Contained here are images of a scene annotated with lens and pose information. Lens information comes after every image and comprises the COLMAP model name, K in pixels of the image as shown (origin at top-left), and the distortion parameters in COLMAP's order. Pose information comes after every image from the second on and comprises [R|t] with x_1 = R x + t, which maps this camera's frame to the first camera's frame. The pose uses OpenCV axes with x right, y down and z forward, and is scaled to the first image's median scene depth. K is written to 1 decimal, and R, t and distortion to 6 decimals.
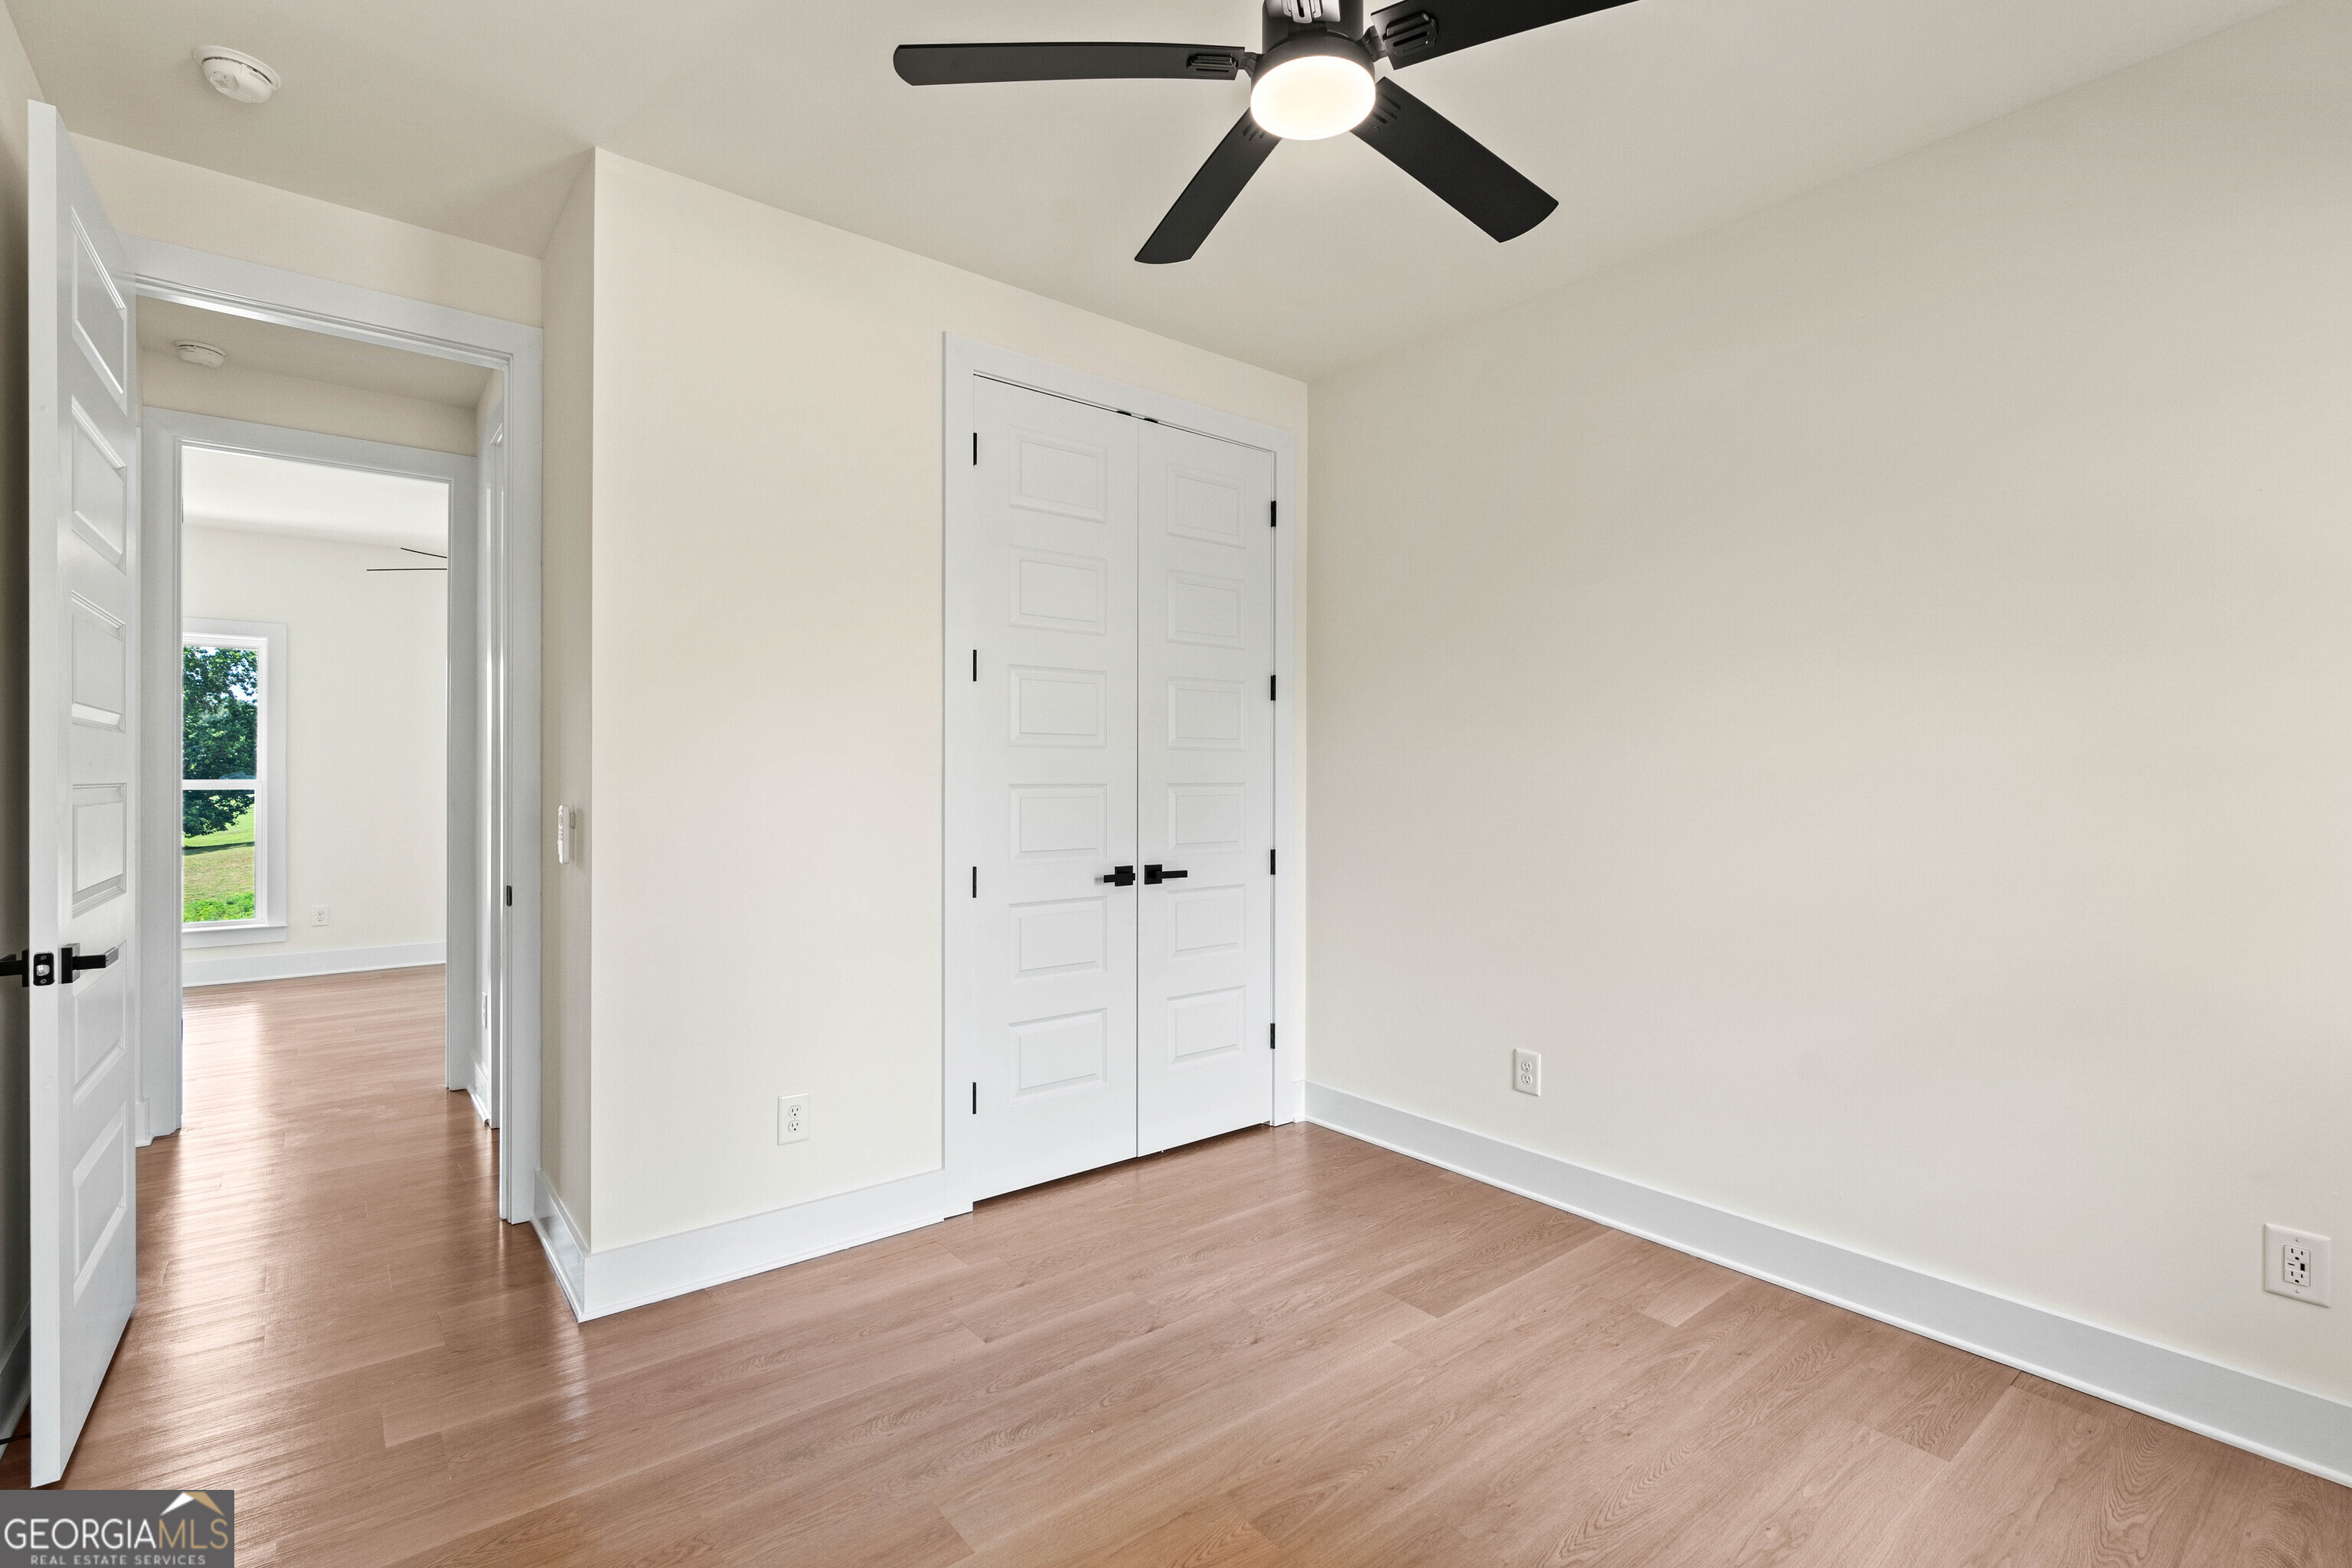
lens RADIAL K [[1088.0, 0, 1174.9], [0, 1088.0, 759.2], [0, 0, 1]] dist [-0.003522, 0.000265]
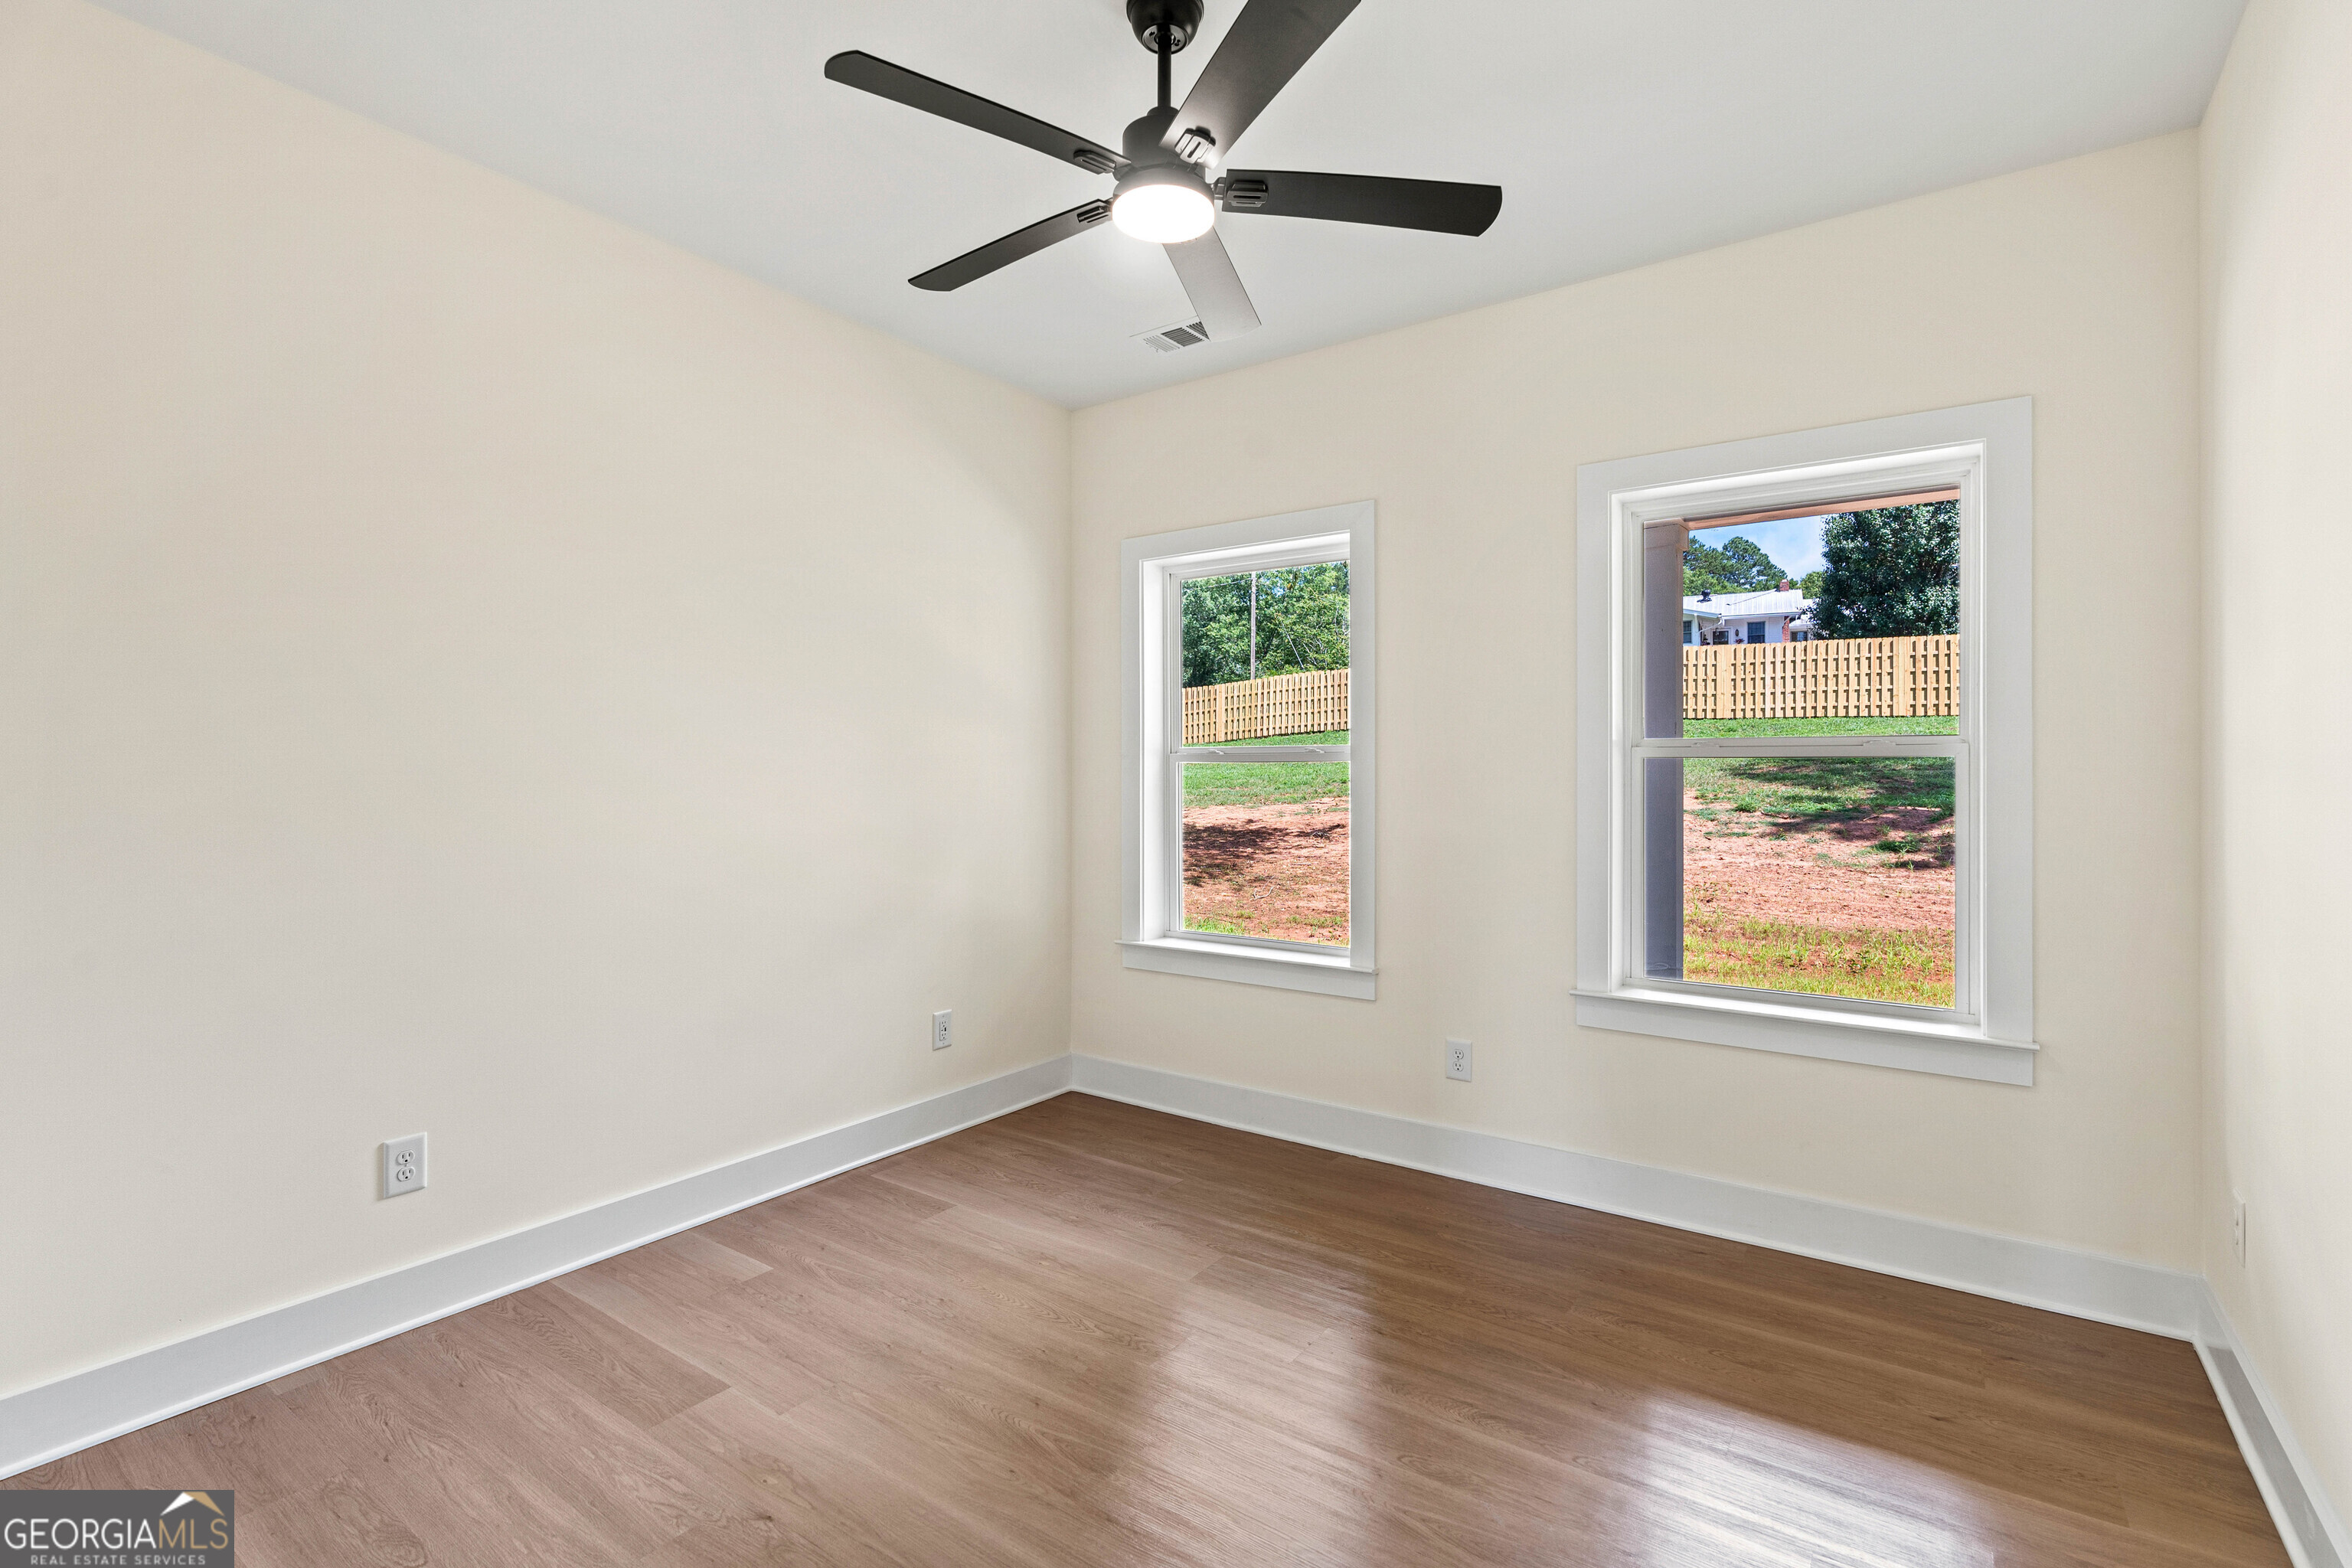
lens RADIAL K [[1088.0, 0, 1174.9], [0, 1088.0, 759.2], [0, 0, 1]] dist [-0.003522, 0.000265]
pose [[-0.291775, 0.007168, 0.956460, -0.749344], [-0.020445, 0.999697, -0.013728, 0.007395], [-0.956269, -0.023560, -0.291540, 0.969268]]
